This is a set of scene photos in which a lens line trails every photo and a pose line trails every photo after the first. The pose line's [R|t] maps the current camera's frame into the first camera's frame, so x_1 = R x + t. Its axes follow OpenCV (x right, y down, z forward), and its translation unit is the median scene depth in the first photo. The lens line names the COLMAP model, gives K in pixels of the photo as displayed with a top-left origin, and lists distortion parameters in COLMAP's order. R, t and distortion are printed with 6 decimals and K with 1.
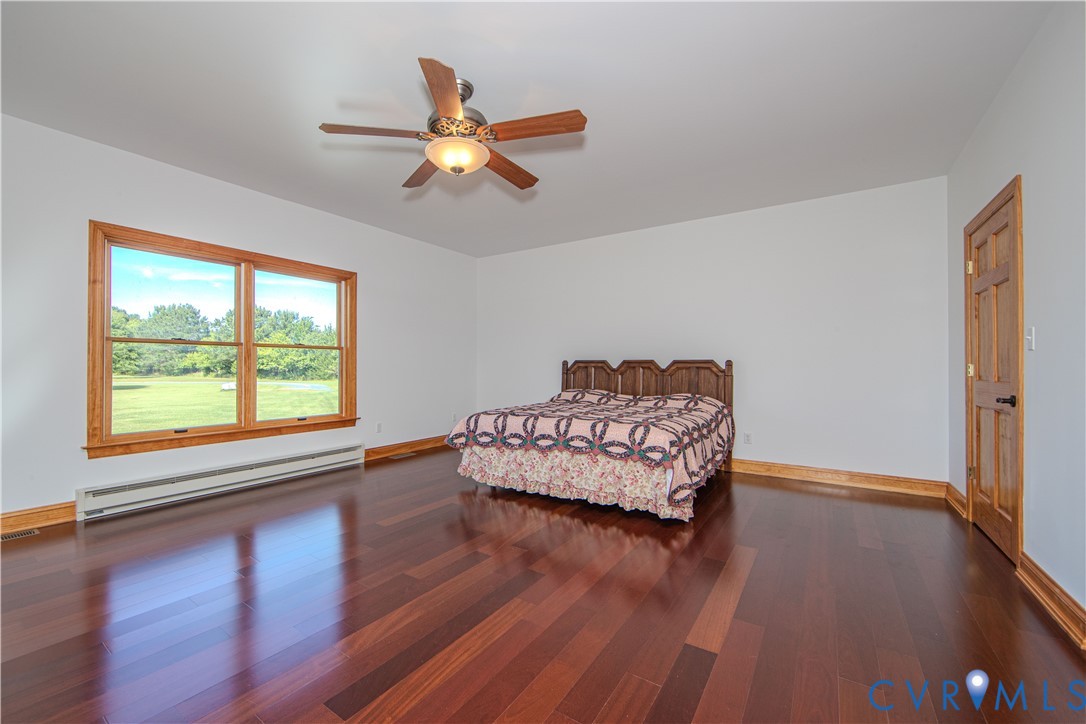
lens RADIAL K [[435.9, 0, 543.0], [0, 435.9, 362.0], [0, 0, 1]] dist [0.000421, 0.000018]
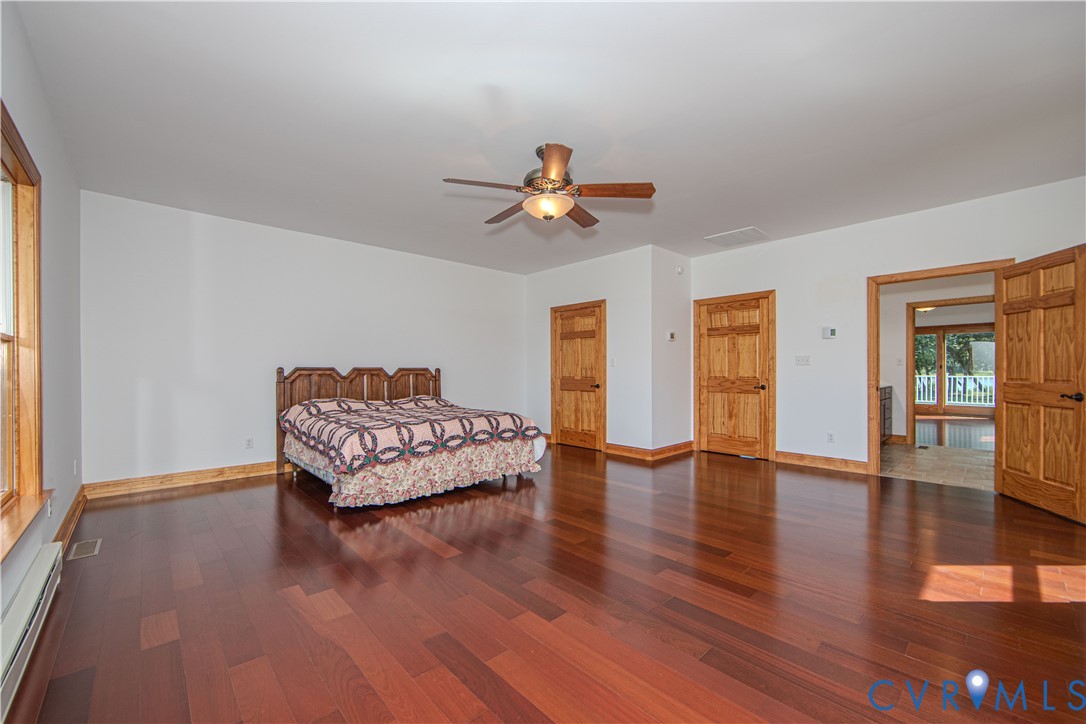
lens RADIAL K [[435.9, 0, 543.0], [0, 435.9, 362.0], [0, 0, 1]] dist [0.000421, 0.000018]
pose [[0.237417, 0.013303, 0.971317, -0.999808], [-0.007493, 0.999902, -0.011863, -0.012024], [-0.971379, -0.004462, 0.237493, 0.488751]]
